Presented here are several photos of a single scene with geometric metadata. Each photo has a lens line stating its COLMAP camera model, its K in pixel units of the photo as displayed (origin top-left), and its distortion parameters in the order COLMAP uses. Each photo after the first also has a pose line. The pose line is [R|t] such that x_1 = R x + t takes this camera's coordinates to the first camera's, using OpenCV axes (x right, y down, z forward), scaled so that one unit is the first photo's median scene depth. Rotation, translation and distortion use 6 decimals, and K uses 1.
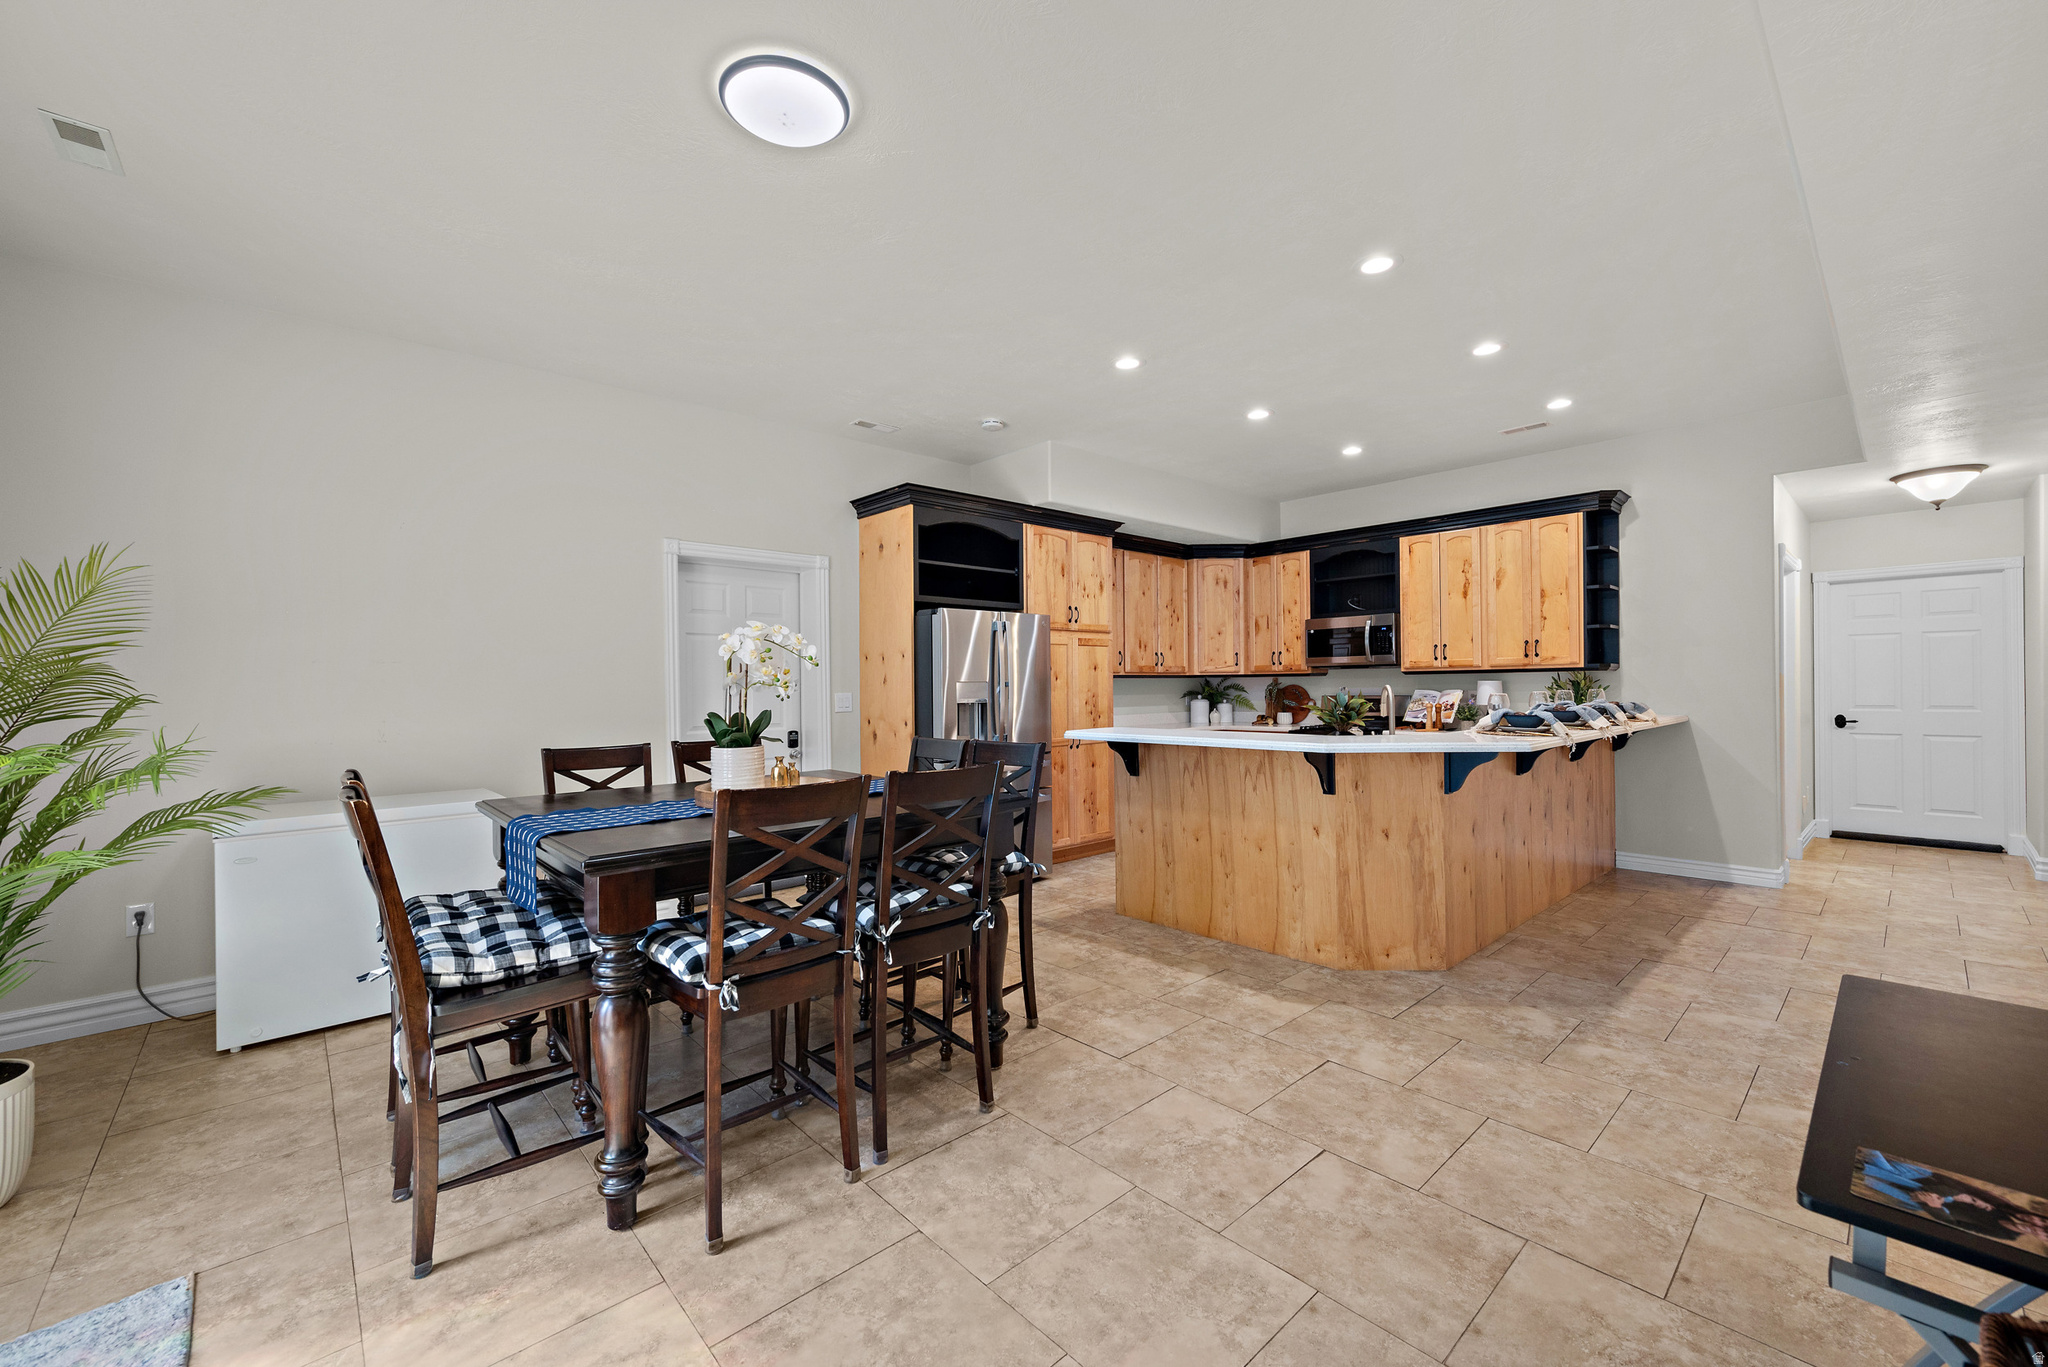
lens RADIAL K [[805.3, 0, 1030.6], [0, 805.3, 689.9], [0, 0, 1]] dist [-0.001138, 0.000172]
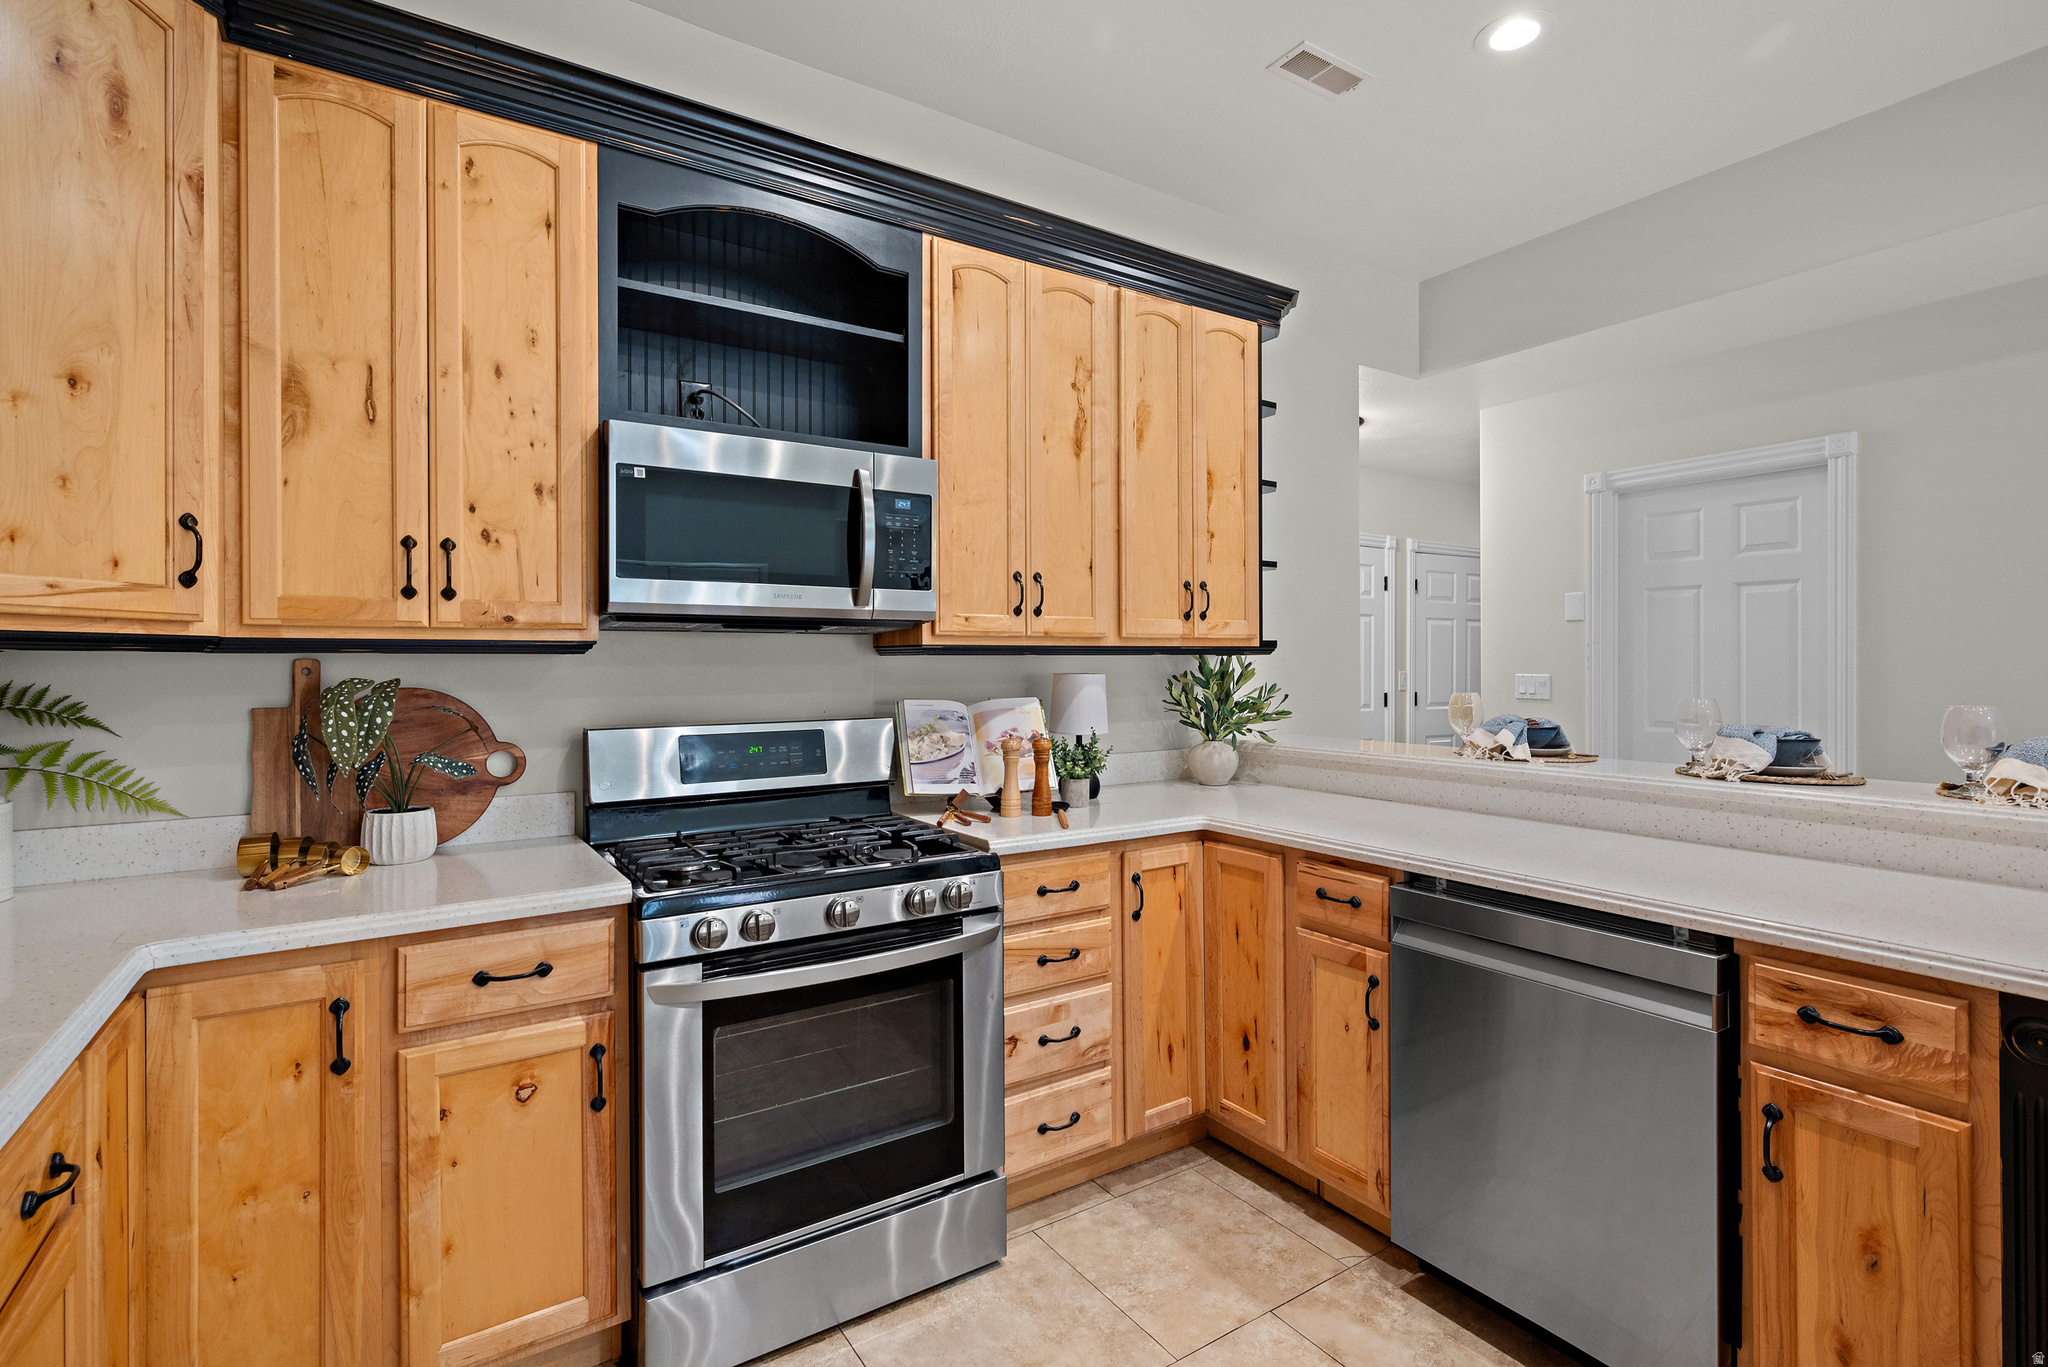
lens RADIAL K [[960.5, 0, 1026.4], [0, 960.5, 666.7], [0, 0, 1]] dist [0.001723, 0.000060]
pose [[0.155161, 0.007576, 0.987860, 0.102976], [0.006351, 0.999942, -0.008666, -0.012857], [-0.987869, 0.007619, 0.155104, 1.127438]]
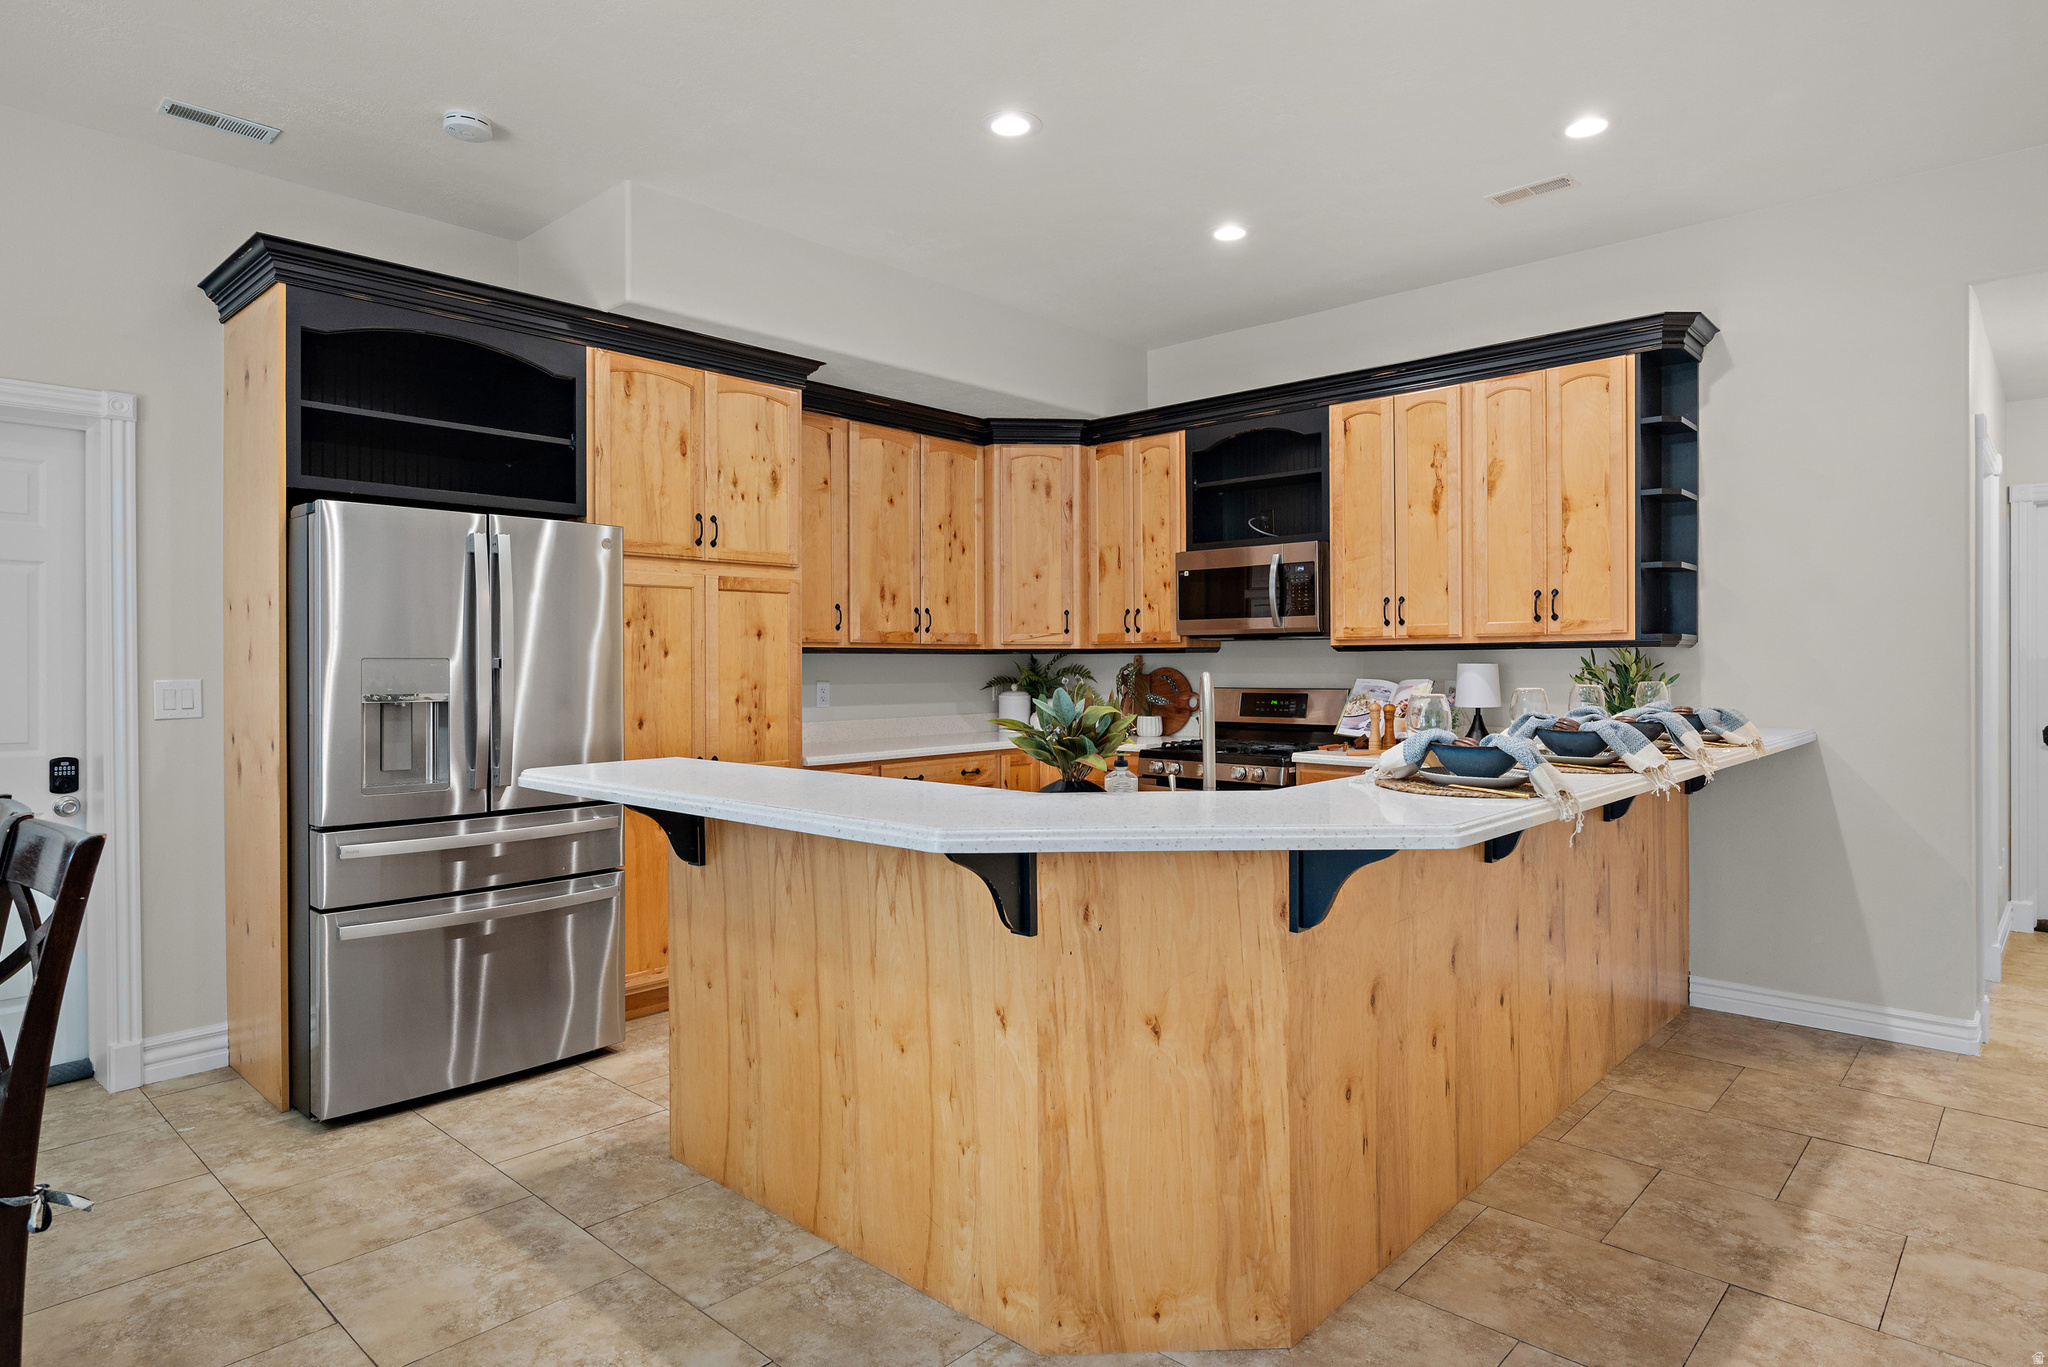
lens RADIAL K [[1136.4, 0, 1022.2], [0, 1136.4, 669.4], [0, 0, 1]] dist [0.000576, -0.000168]
pose [[0.996386, 0.006999, 0.084650, 0.226347], [-0.006981, 0.999976, -0.000508, -0.005559], [-0.084652, -0.000085, 0.996411, 0.291574]]
